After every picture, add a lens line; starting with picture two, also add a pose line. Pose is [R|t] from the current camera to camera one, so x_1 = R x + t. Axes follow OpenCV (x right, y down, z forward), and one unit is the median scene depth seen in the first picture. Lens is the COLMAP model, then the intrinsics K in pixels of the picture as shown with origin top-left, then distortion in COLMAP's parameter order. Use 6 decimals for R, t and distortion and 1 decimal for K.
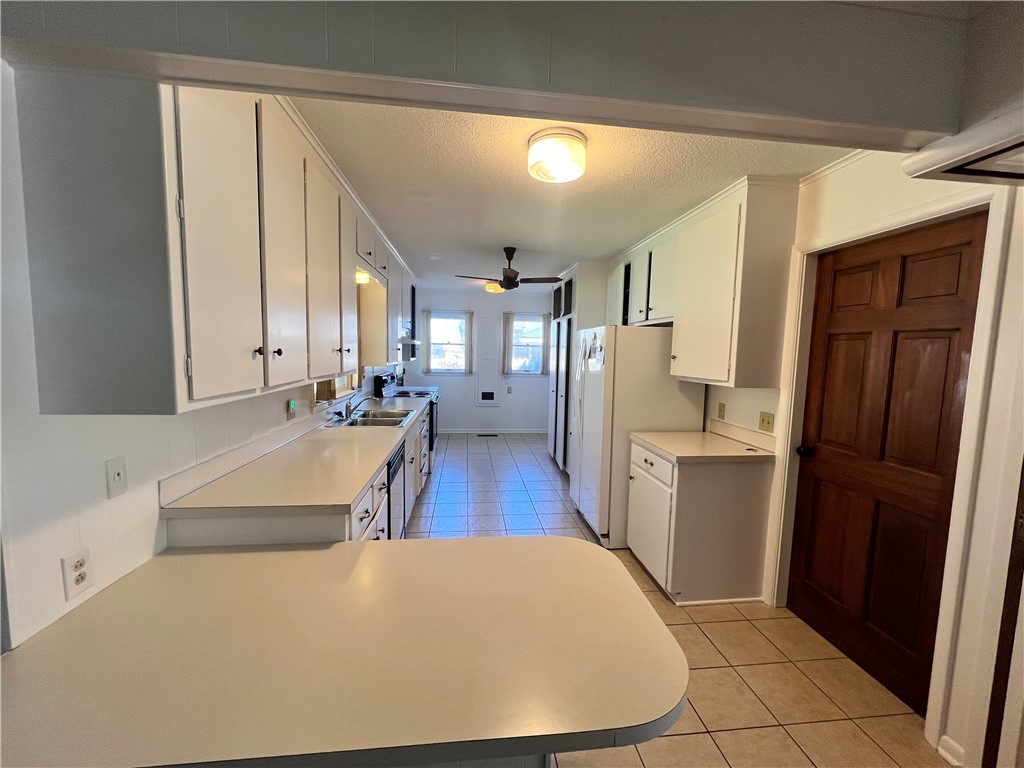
lens RADIAL K [[410.6, 0, 515.7], [0, 410.6, 387.1], [0, 0, 1]] dist [-0.000613, -0.000025]
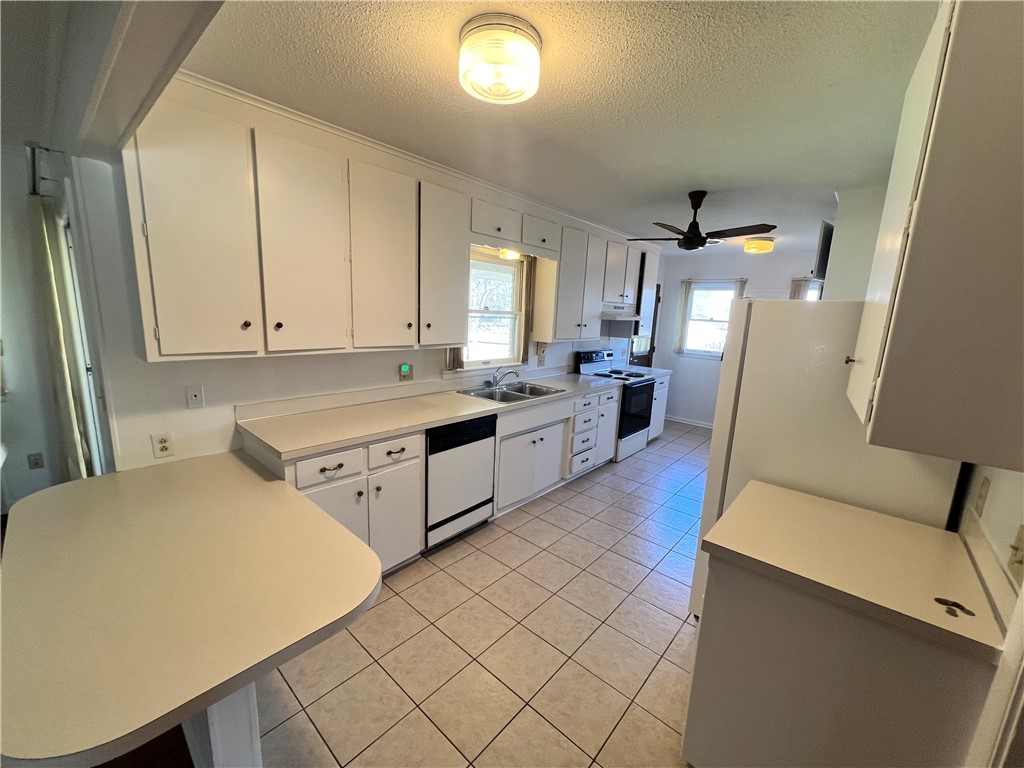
lens RADIAL K [[410.6, 0, 512.9], [0, 410.6, 386.1], [0, 0, 1]] dist [-0.000613, -0.000025]
pose [[0.671685, 0.138513, -0.727773, 0.346947], [-0.094478, 0.990360, 0.101293, -0.036642], [0.734787, 0.000722, 0.678297, 0.255609]]
